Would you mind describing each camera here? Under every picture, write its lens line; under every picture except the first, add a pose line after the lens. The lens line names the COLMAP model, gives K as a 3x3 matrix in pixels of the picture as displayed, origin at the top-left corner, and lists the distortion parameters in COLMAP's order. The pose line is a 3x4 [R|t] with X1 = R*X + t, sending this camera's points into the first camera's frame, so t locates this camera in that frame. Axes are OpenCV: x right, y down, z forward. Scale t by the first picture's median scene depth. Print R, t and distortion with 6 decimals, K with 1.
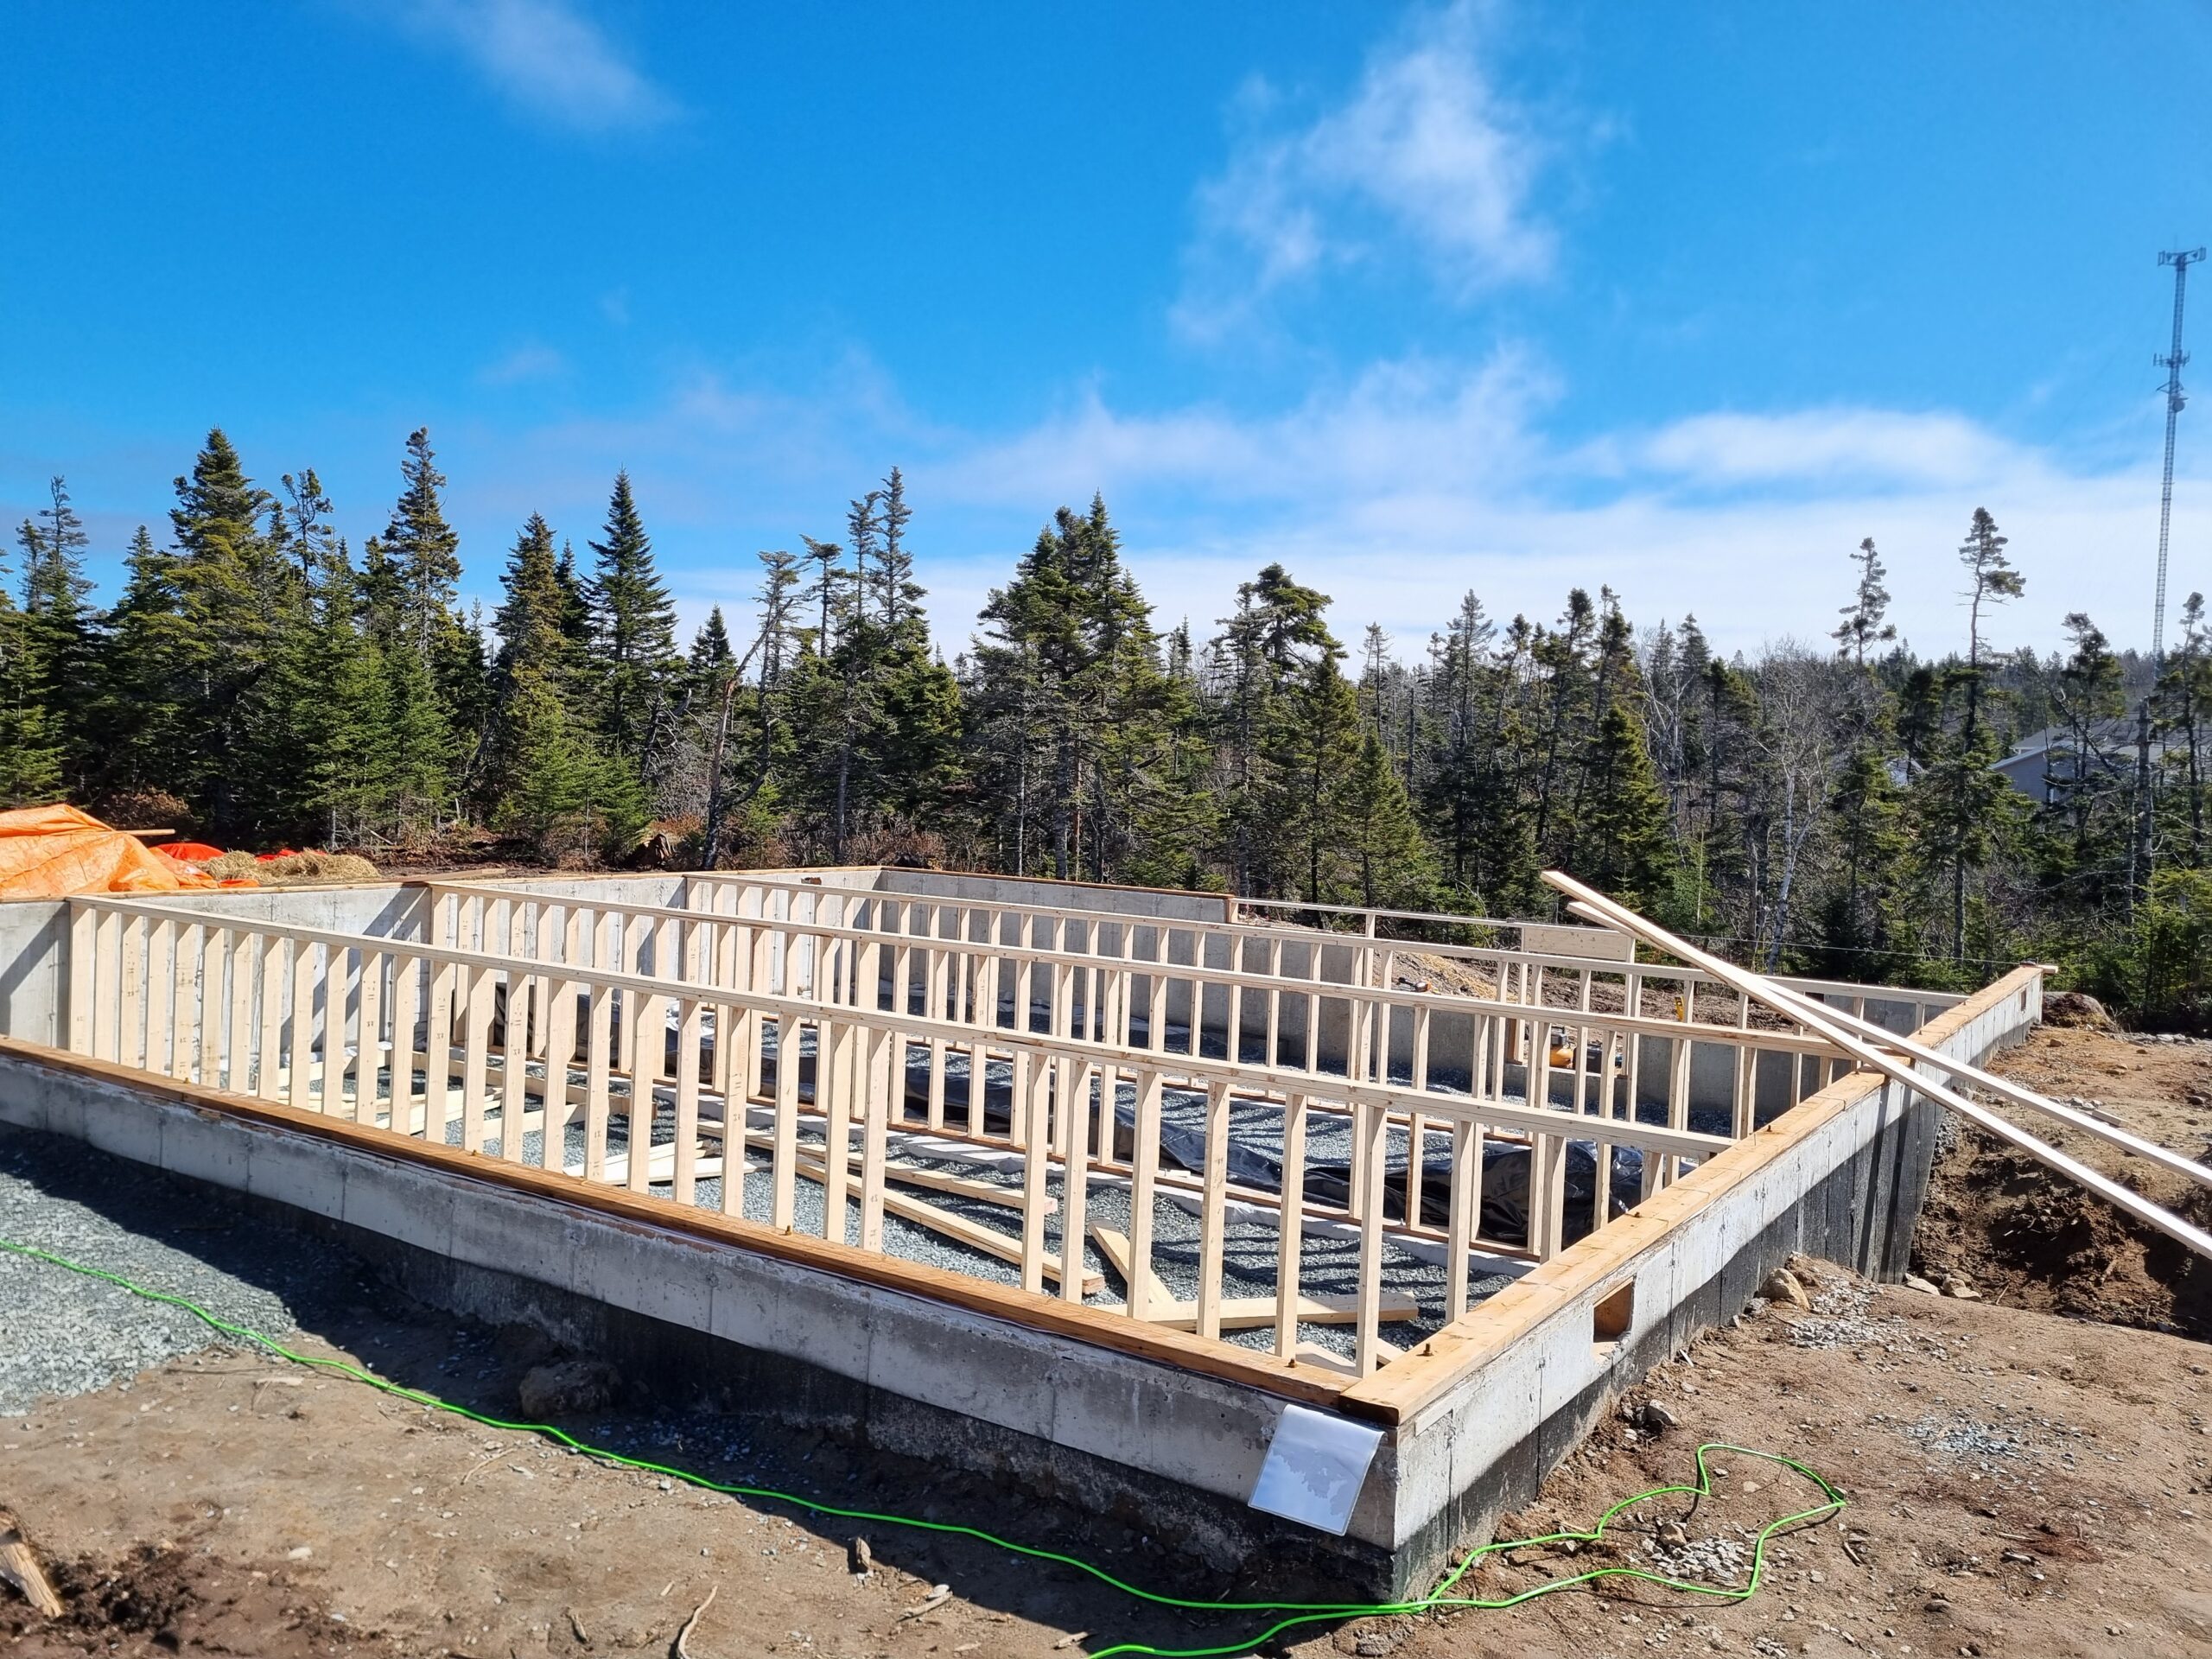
lens RADIAL K [[1661.8, 0, 1097.3], [0, 1661.8, 817.0], [0, 0, 1]] dist [0.062040, -0.003379]
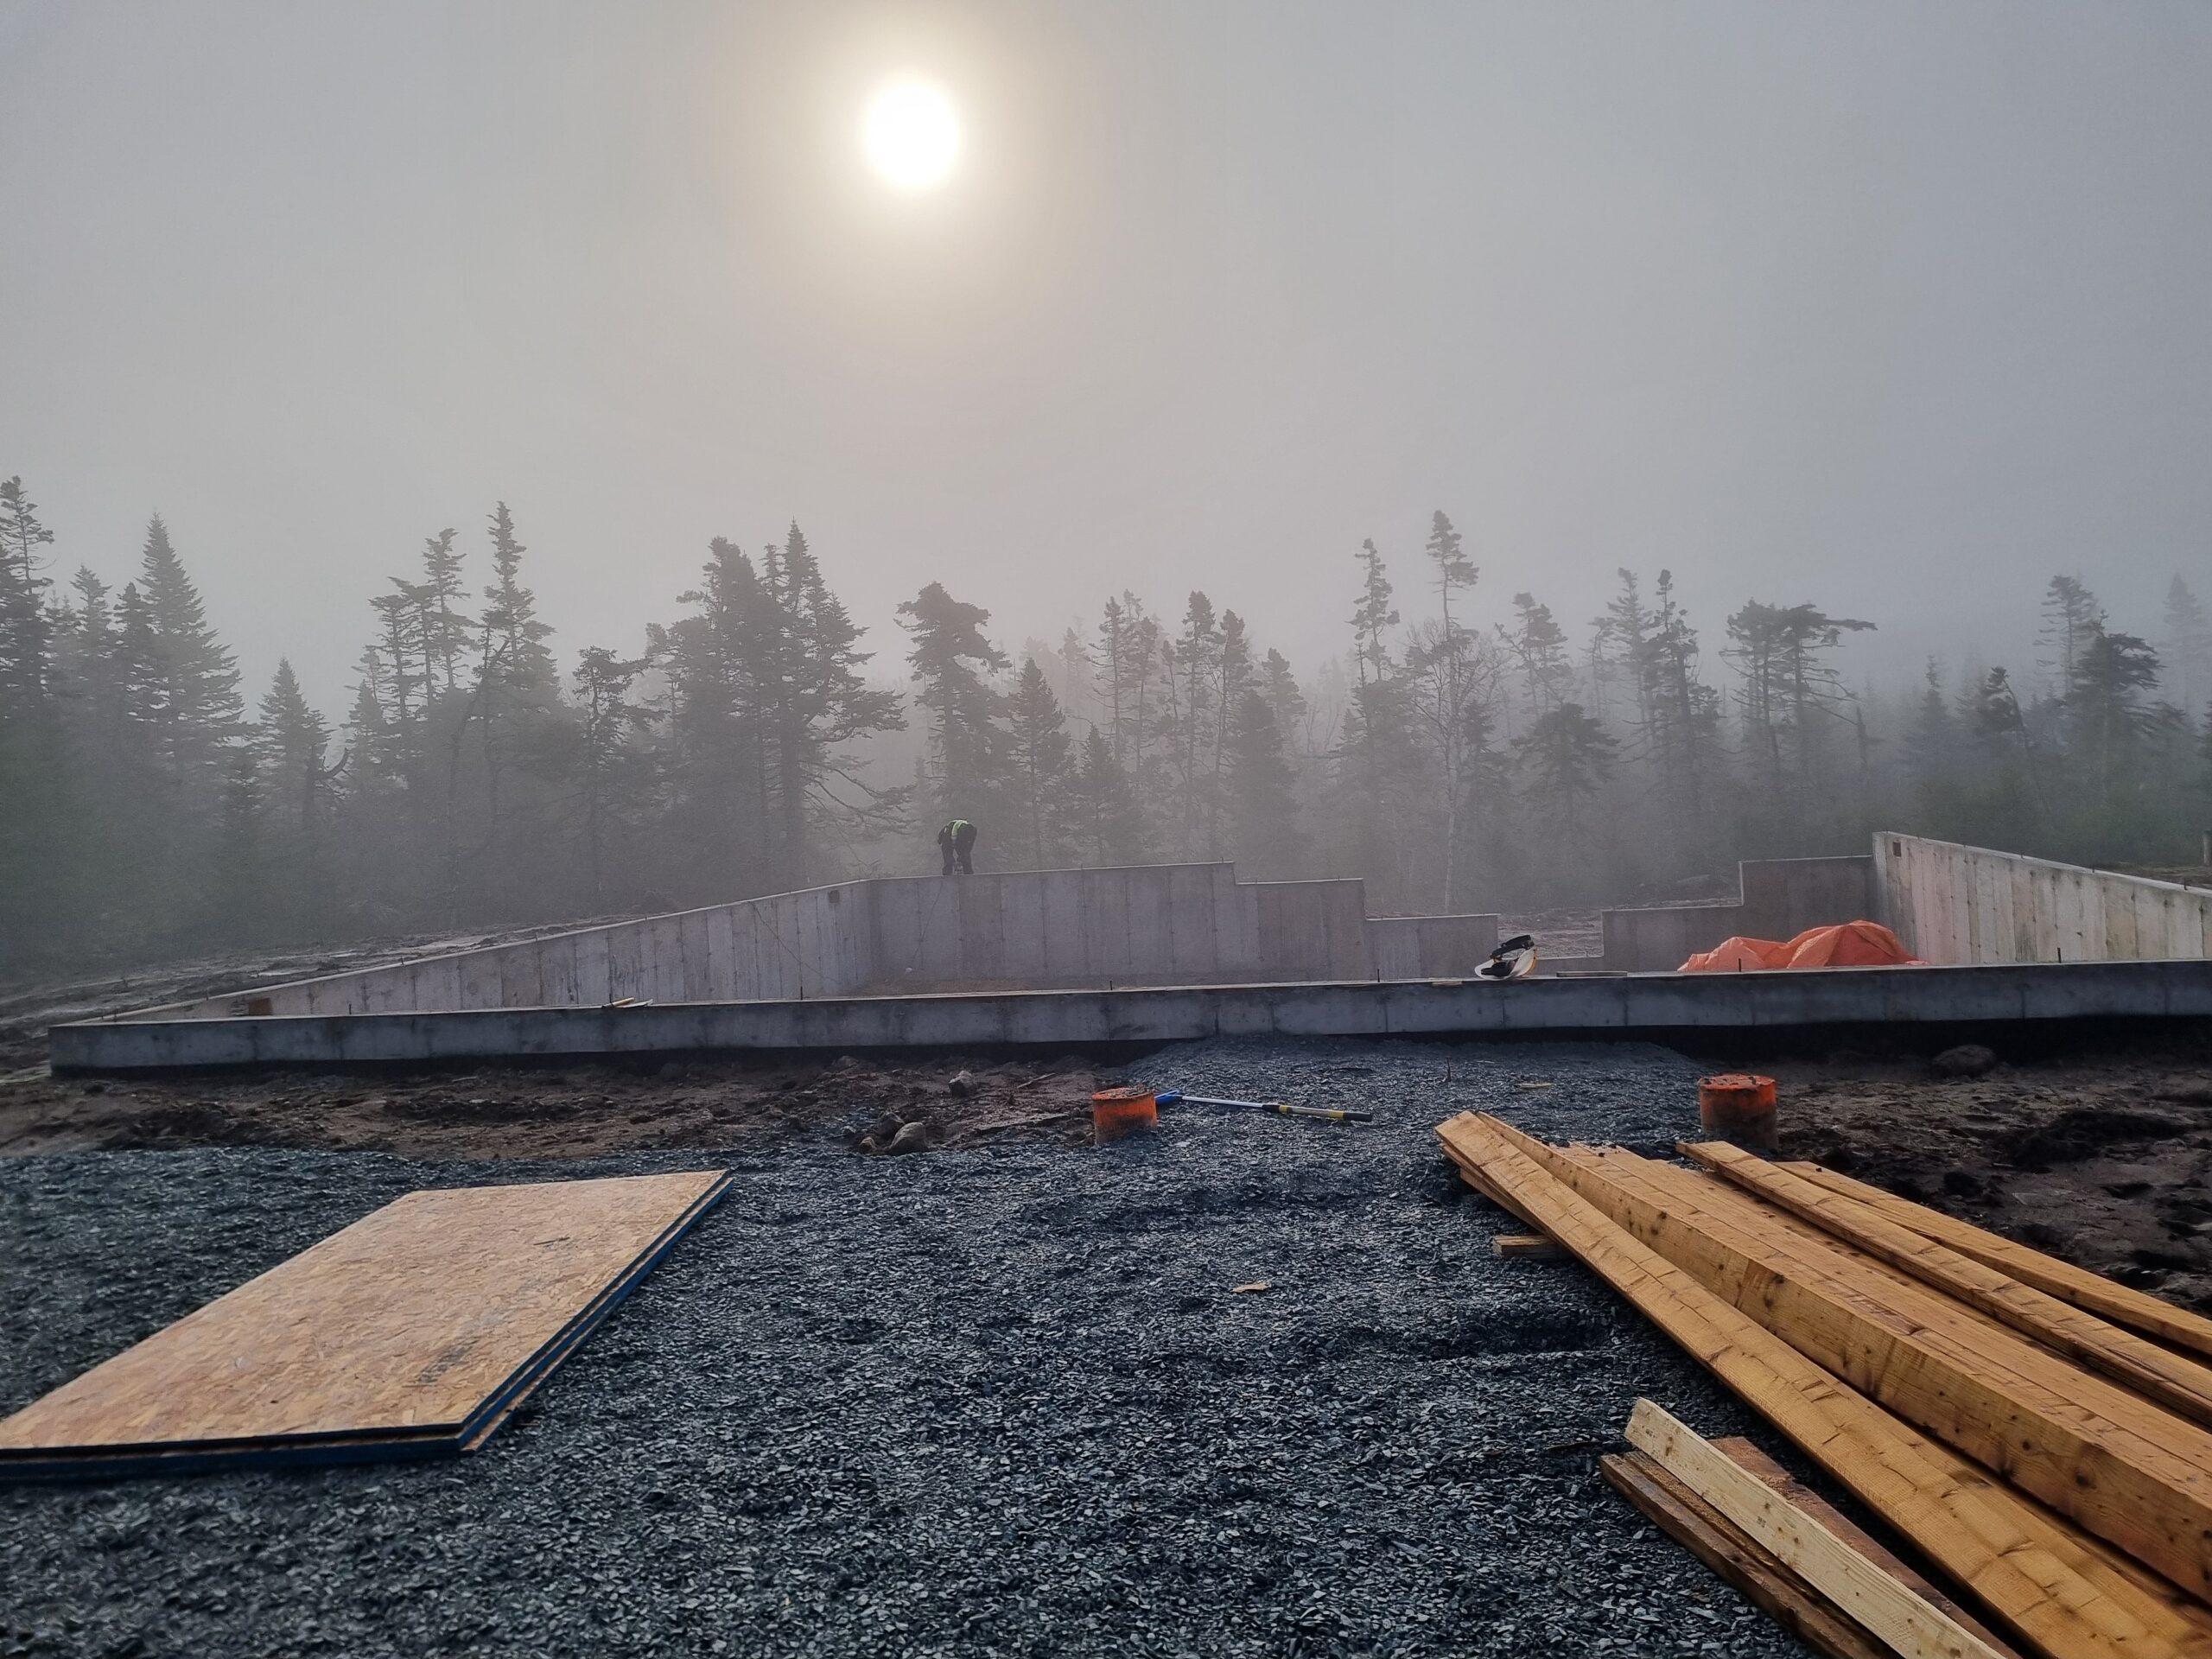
lens RADIAL K [[1677.4, 0, 1112.3], [0, 1677.4, 826.2], [0, 0, 1]] dist [0.041891, -0.001232]
pose [[0.928870, -0.102650, 0.355898, -0.154104], [0.104819, 0.994403, 0.013240, -0.000473], [-0.355265, 0.025007, 0.934431, -0.026617]]
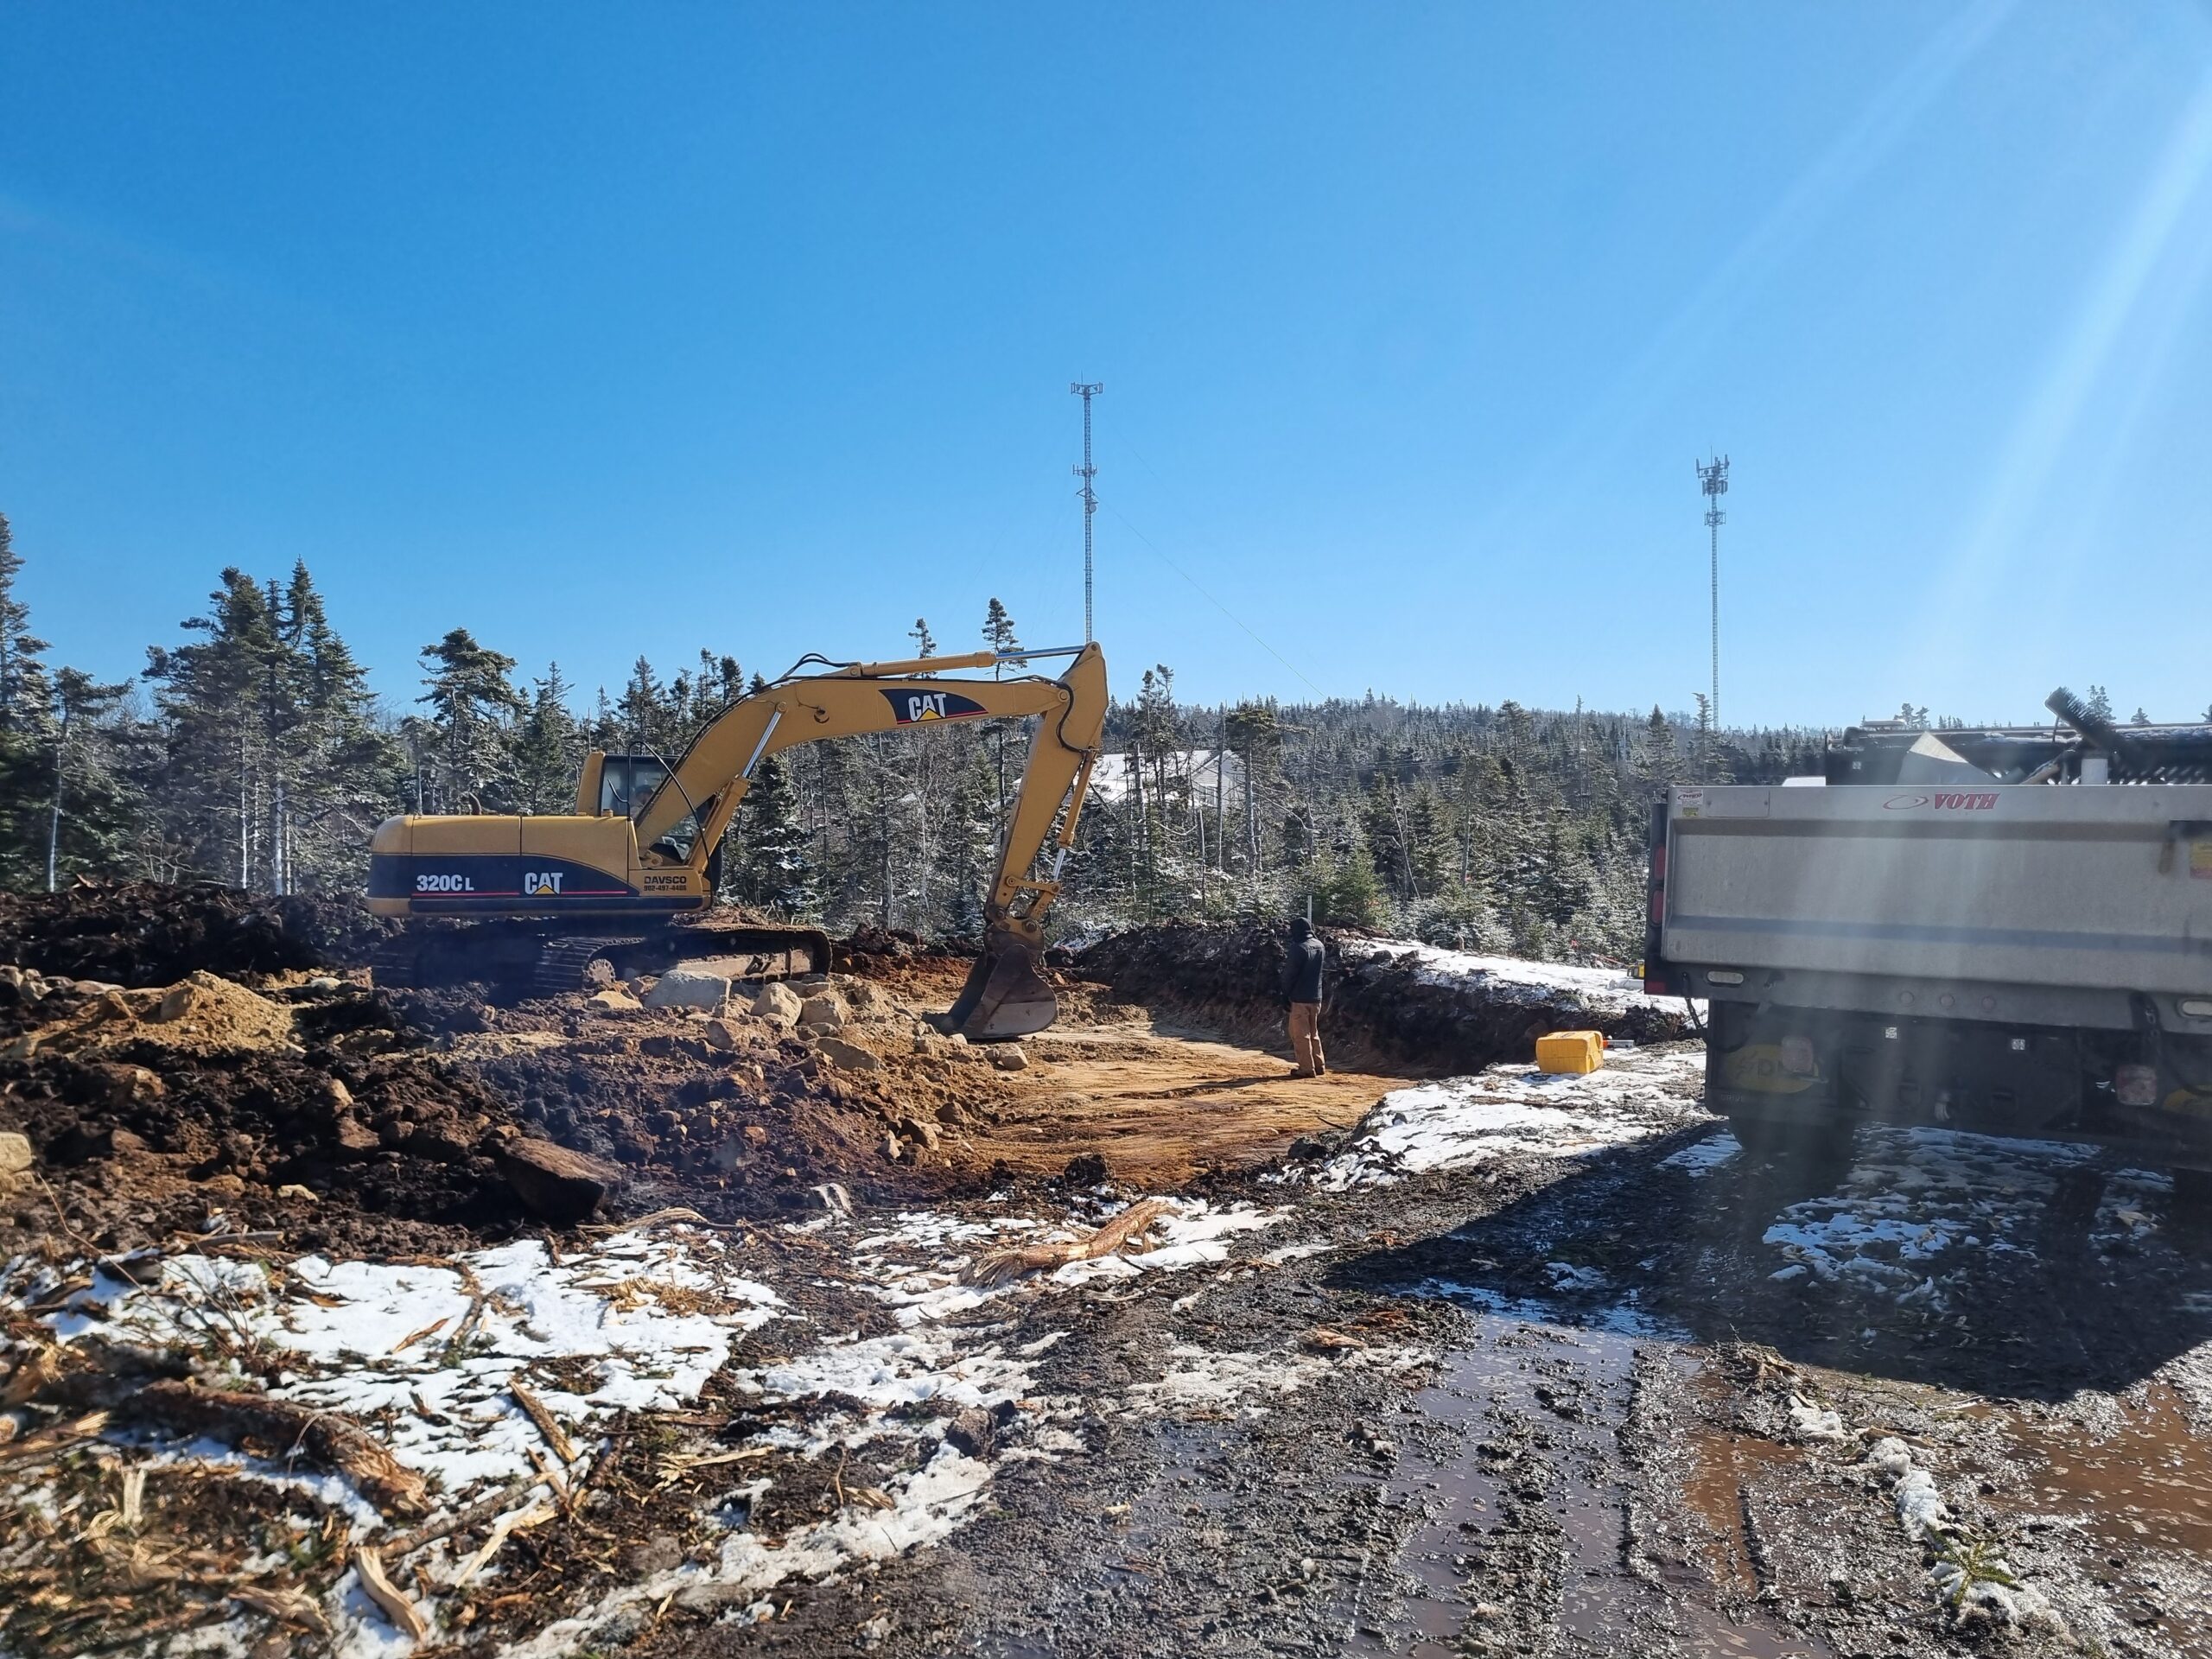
lens RADIAL K [[1666.9, 0, 1114.5], [0, 1666.9, 819.2], [0, 0, 1]] dist [0.054653, -0.071936]
pose [[0.837280, -0.039104, 0.545375, -0.115981], [0.055027, 0.998402, -0.012892, 0.008952], [-0.543999, 0.040805, 0.838093, -0.126381]]
